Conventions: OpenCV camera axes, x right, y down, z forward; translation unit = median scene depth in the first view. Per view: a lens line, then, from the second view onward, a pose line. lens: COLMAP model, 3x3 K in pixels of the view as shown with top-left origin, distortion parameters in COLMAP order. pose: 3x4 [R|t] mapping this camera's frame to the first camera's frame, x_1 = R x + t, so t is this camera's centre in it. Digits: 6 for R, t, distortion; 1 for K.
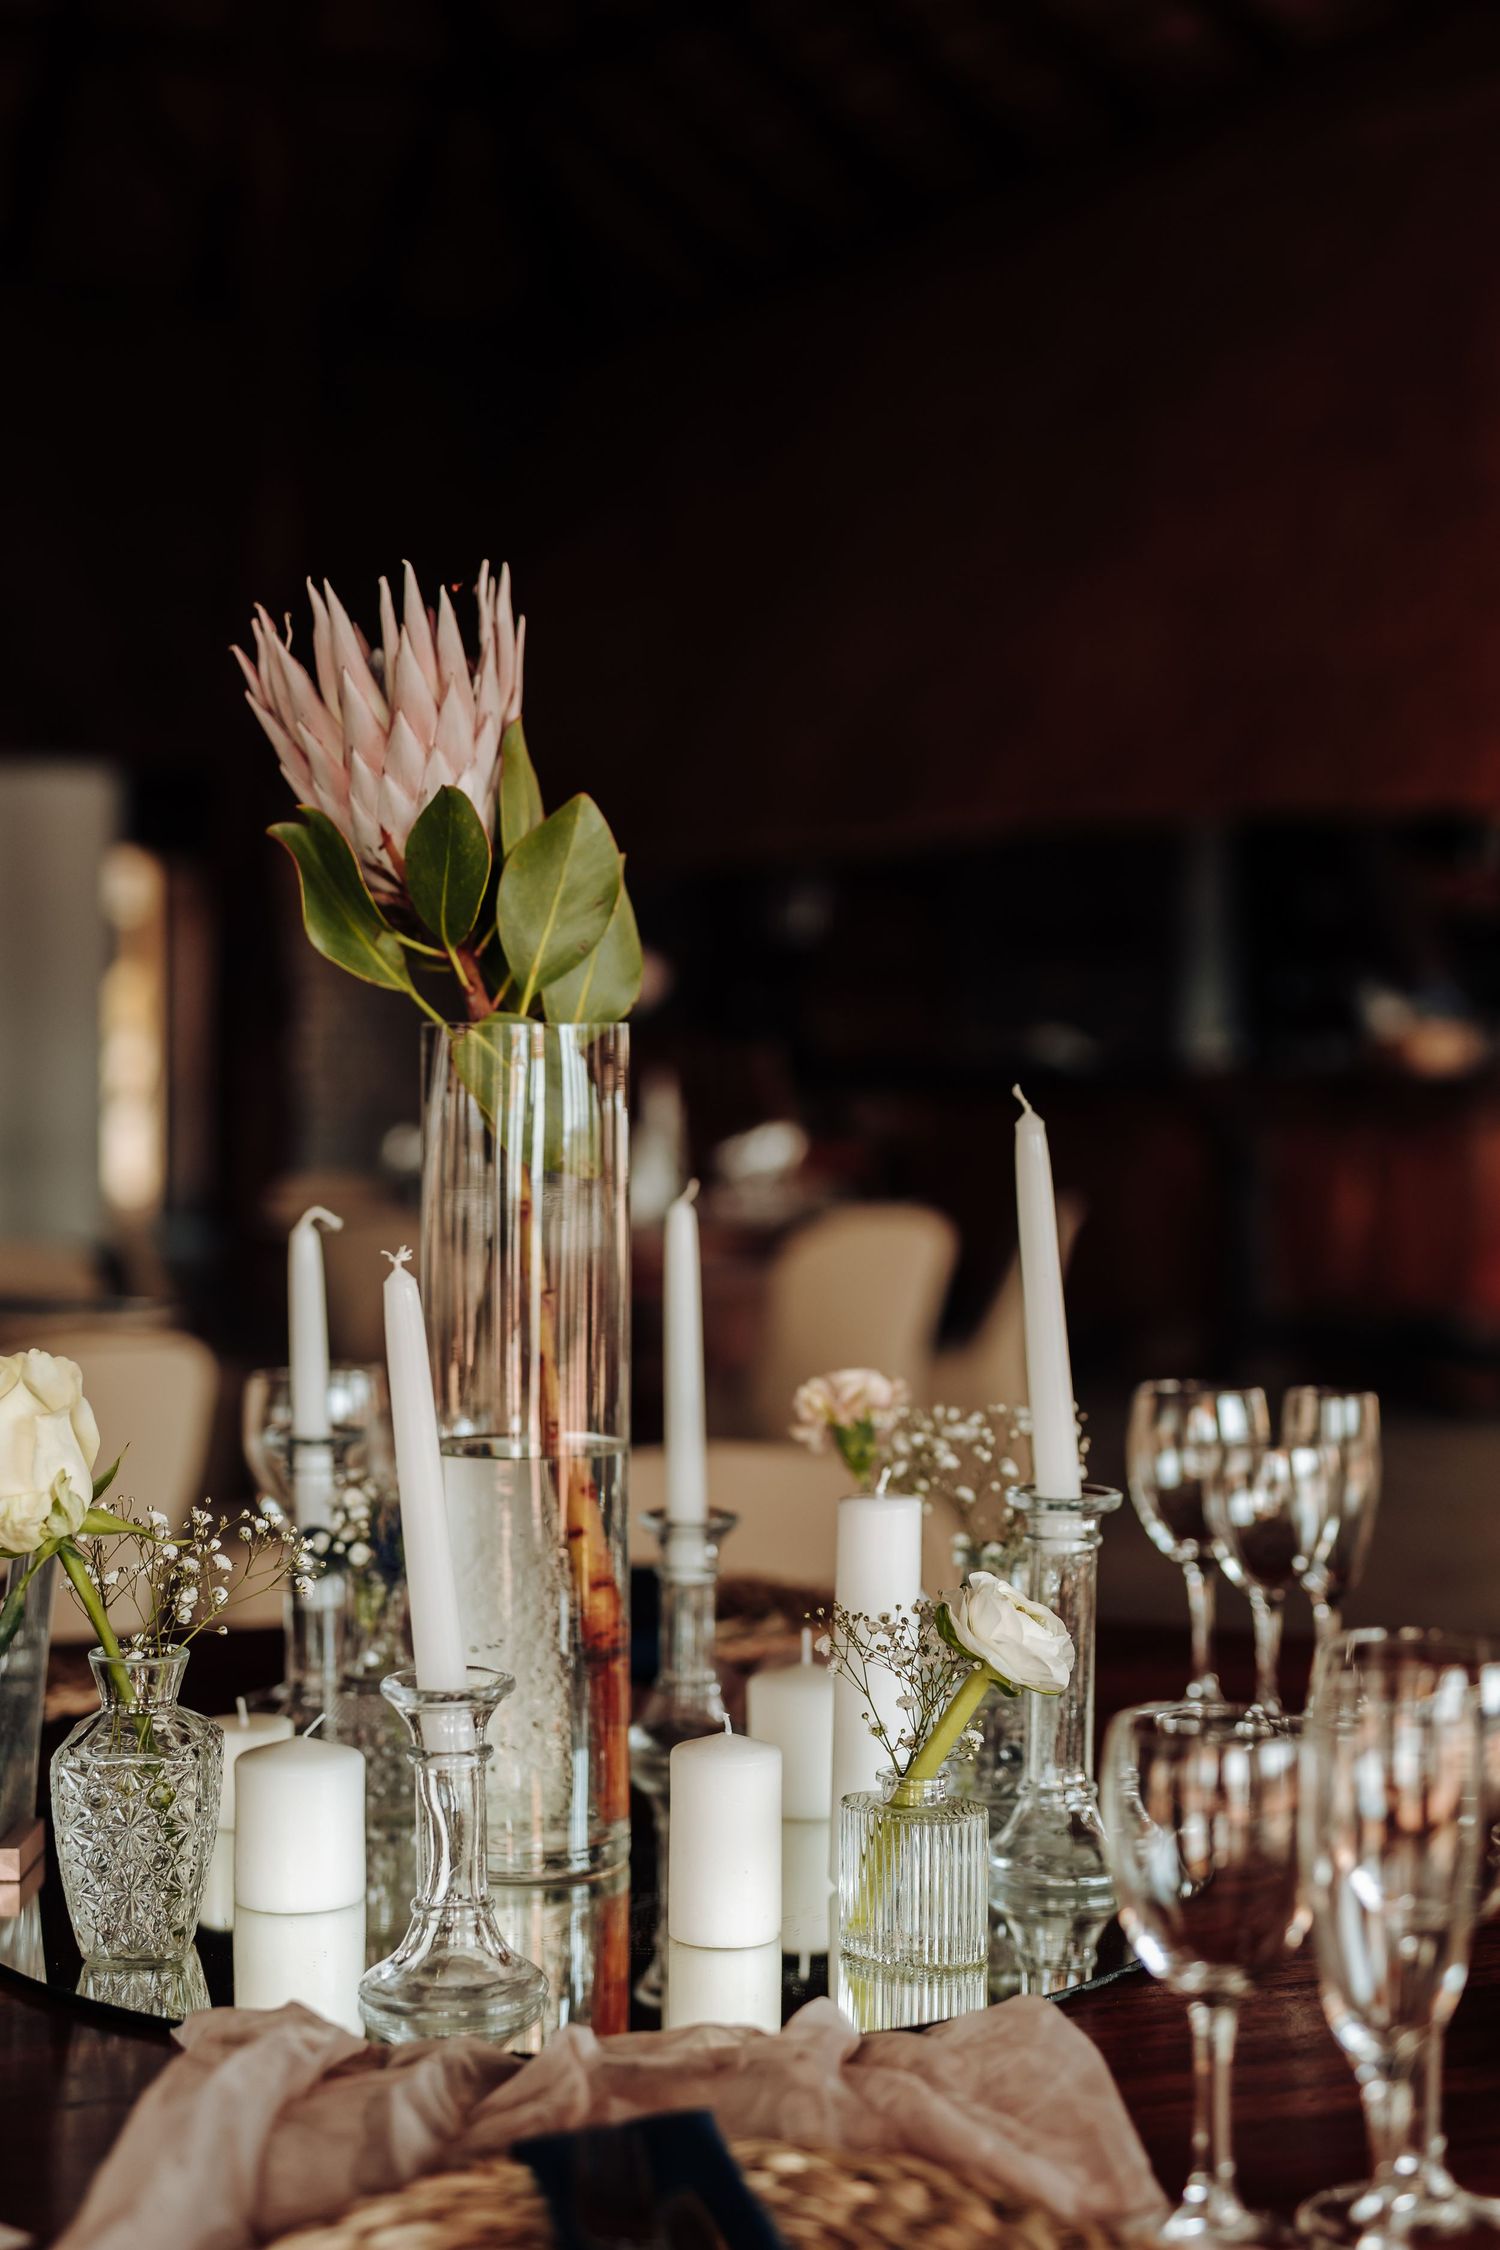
lens RADIAL K [[3225.6, 0, 748.4], [0, 3225.6, 1123.2], [0, 0, 1]] dist [-0.028737, 0.000000]
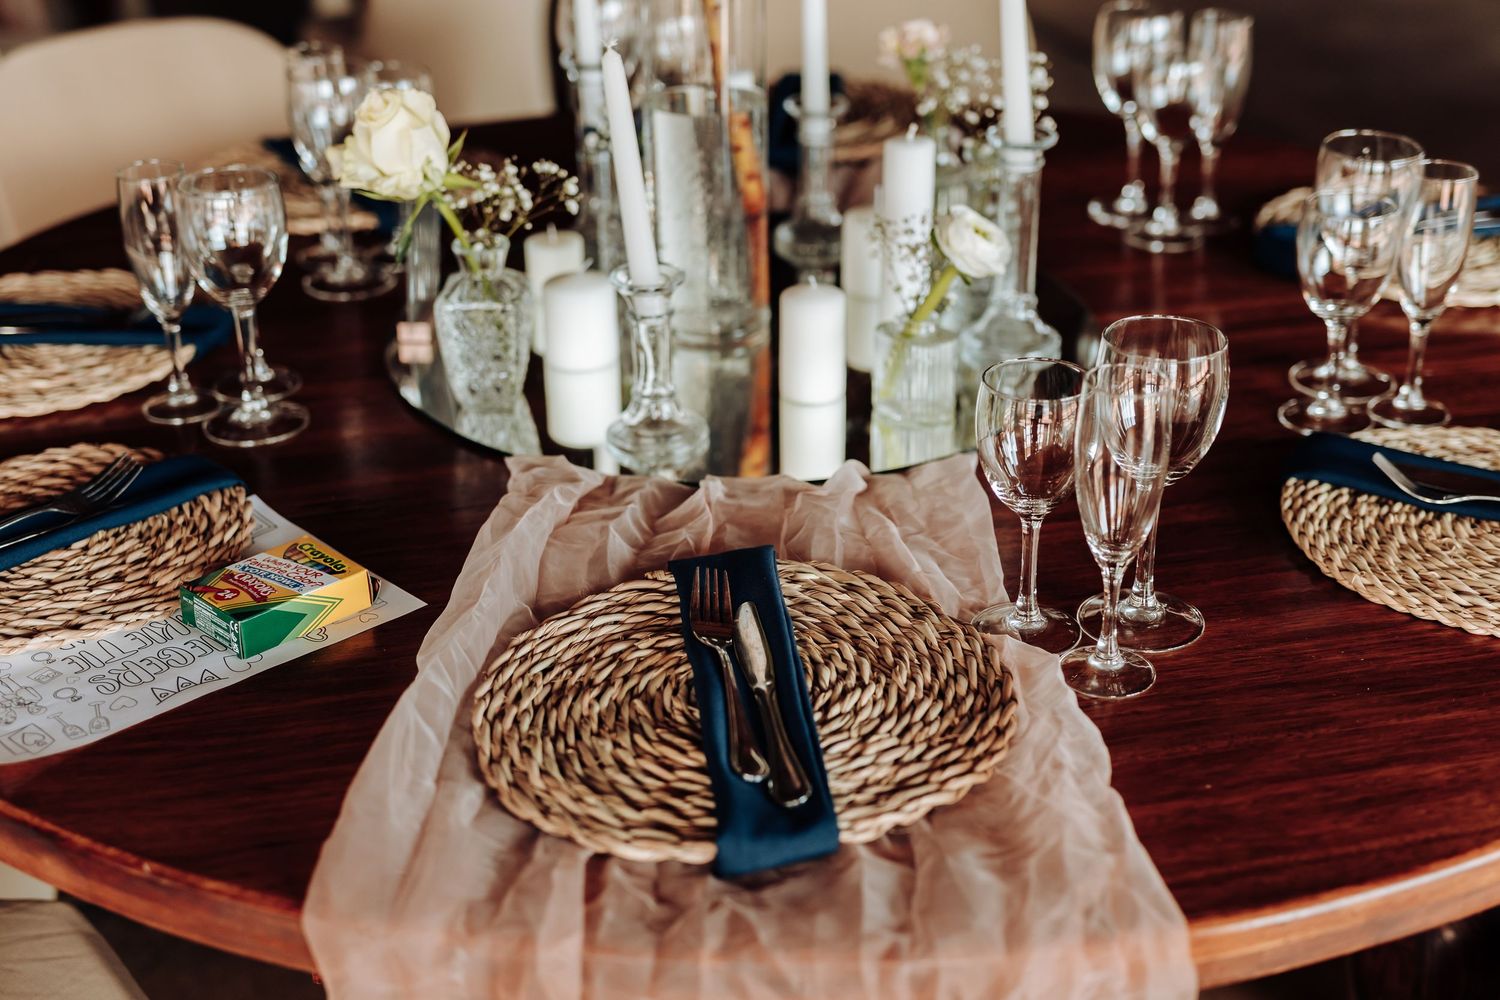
lens RADIAL K [[2150.4, 0, 751.3], [0, 2150.4, 500.4], [0, 0, 1]] dist [-0.028737, 0.000000]
pose [[0.994491, 0.034302, -0.099052, 0.085591], [0.011858, 0.902060, 0.431449, -0.226886], [0.104150, -0.430246, 0.896683, -0.114453]]
